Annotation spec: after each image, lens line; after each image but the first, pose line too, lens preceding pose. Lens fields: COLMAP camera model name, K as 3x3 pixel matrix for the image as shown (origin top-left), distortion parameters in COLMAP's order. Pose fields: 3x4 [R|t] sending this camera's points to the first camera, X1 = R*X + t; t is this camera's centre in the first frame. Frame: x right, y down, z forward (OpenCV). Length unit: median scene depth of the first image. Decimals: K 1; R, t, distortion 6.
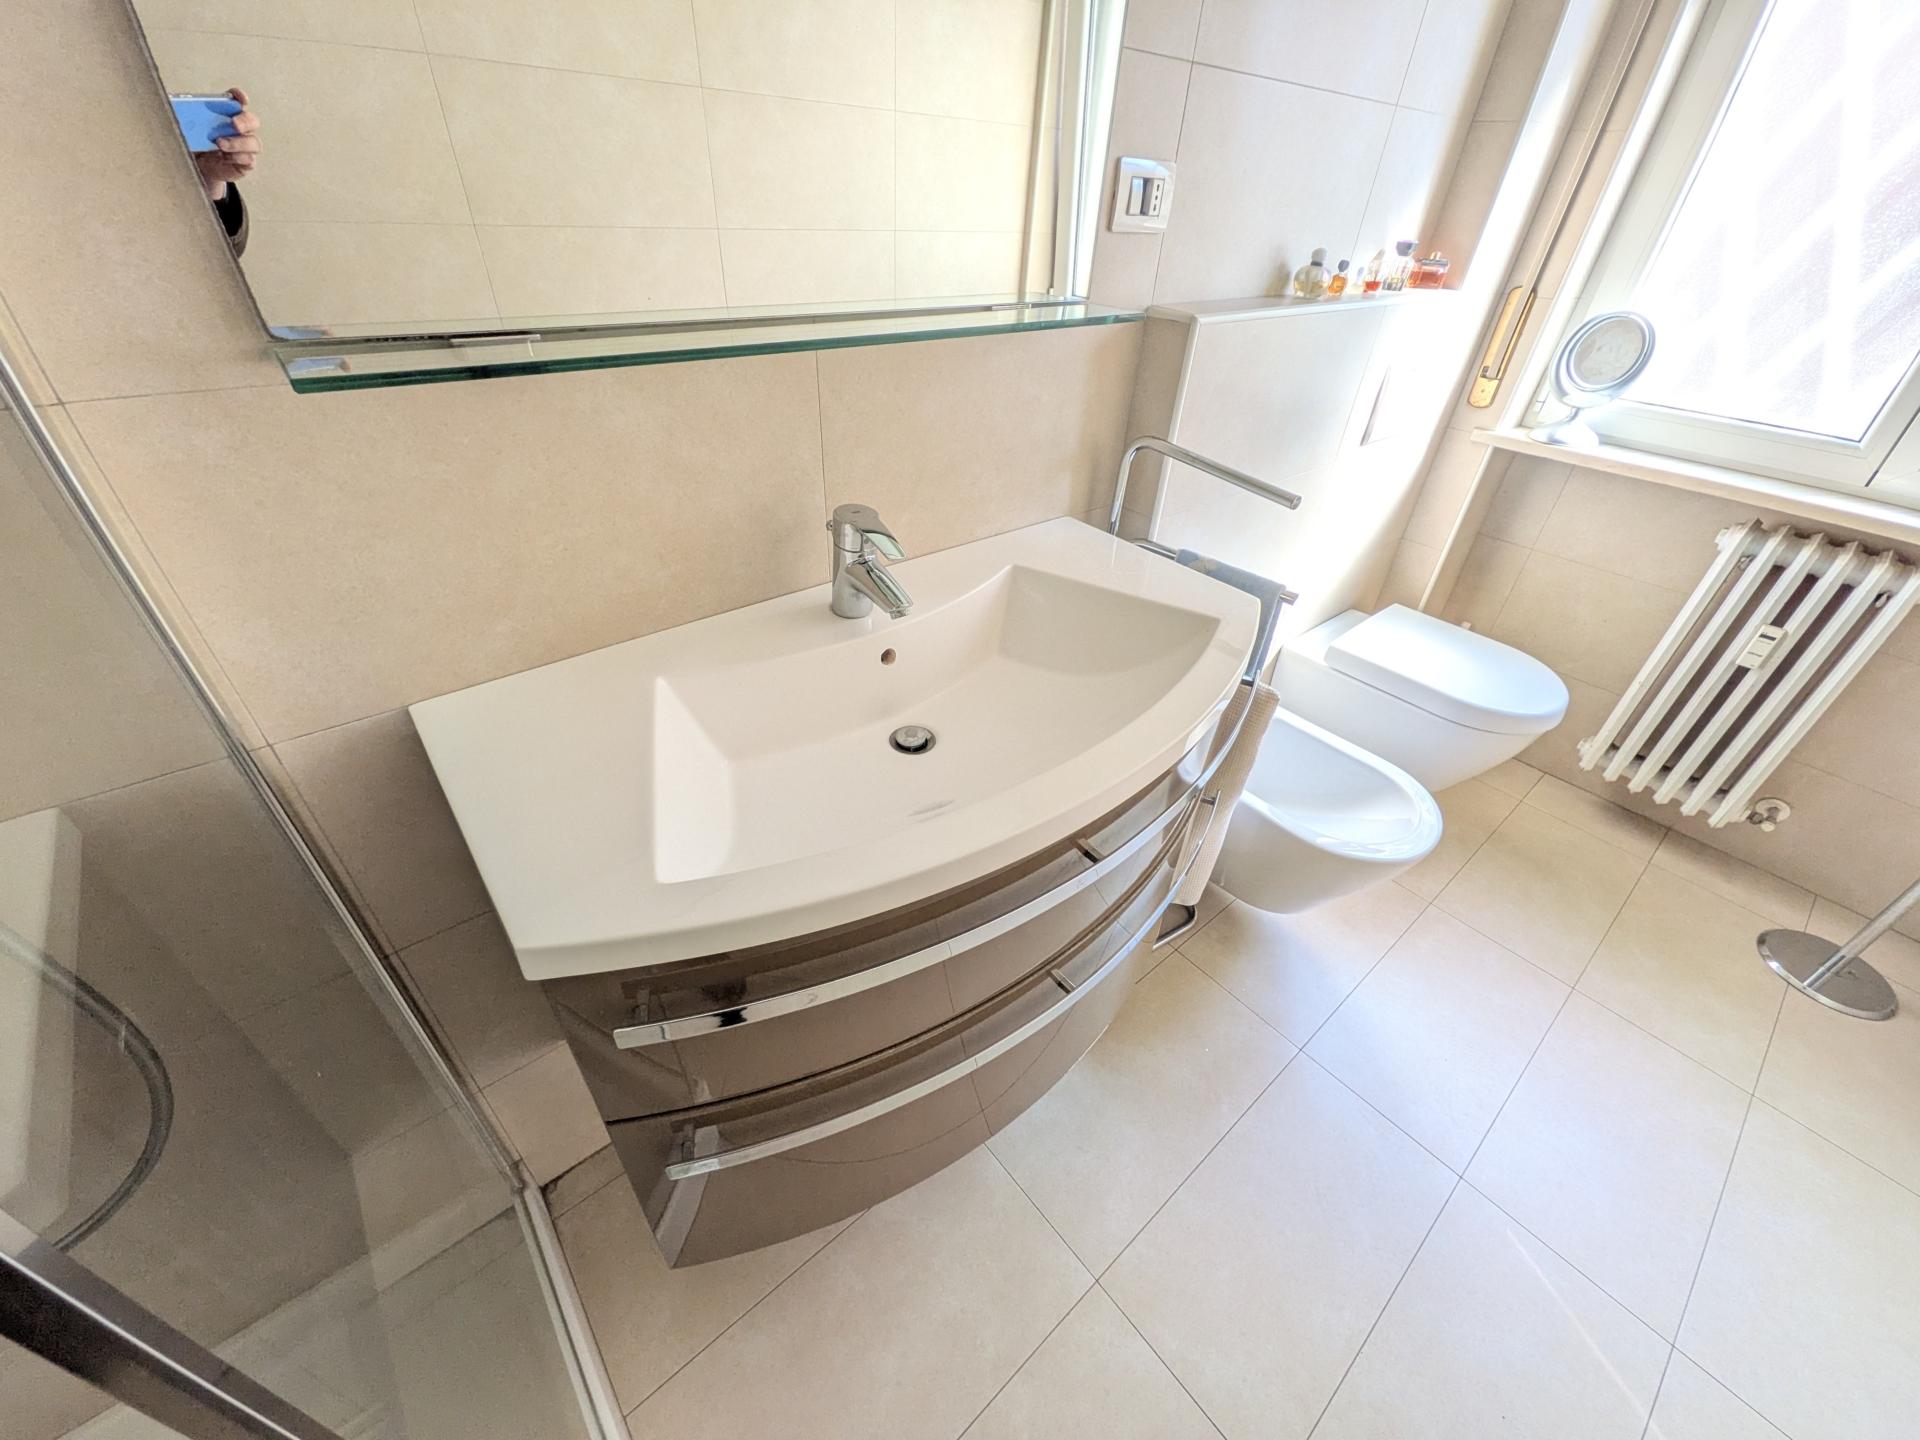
lens RADIAL K [[757.3, 0, 956.3], [0, 757.3, 727.1], [0, 0, 1]] dist [0.007066, -0.001508]
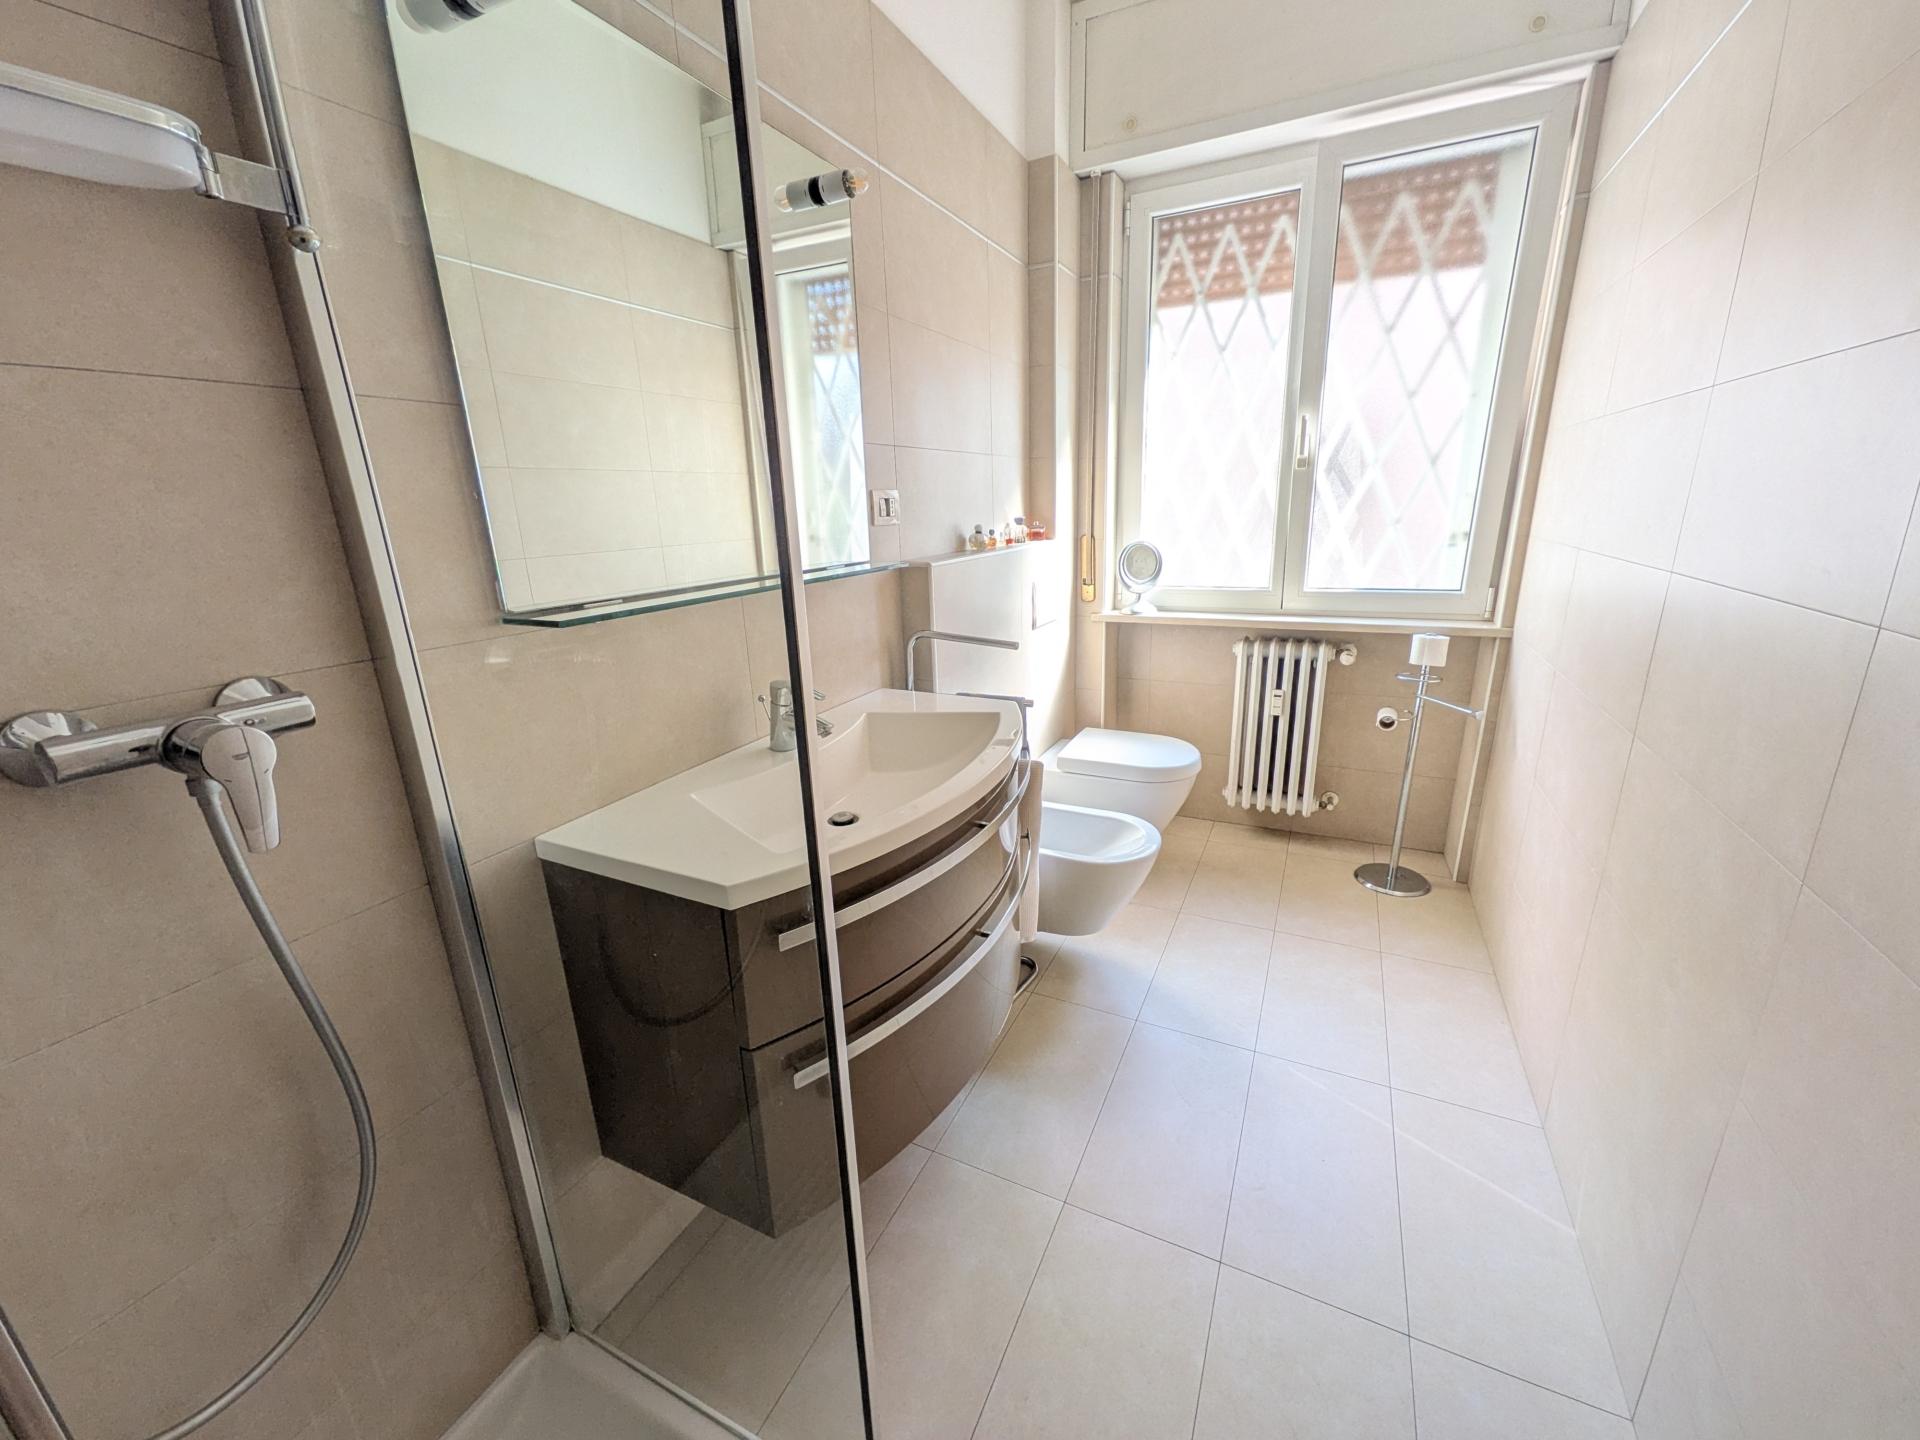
lens RADIAL K [[757.3, 0, 964.4], [0, 757.3, 719.8], [0, 0, 1]] dist [0.007066, -0.001508]
pose [[0.910835, -0.182540, 0.370214, -0.224867], [0.293795, 0.916698, -0.270829, 0.196060], [-0.289938, 0.355448, 0.888590, -0.303670]]
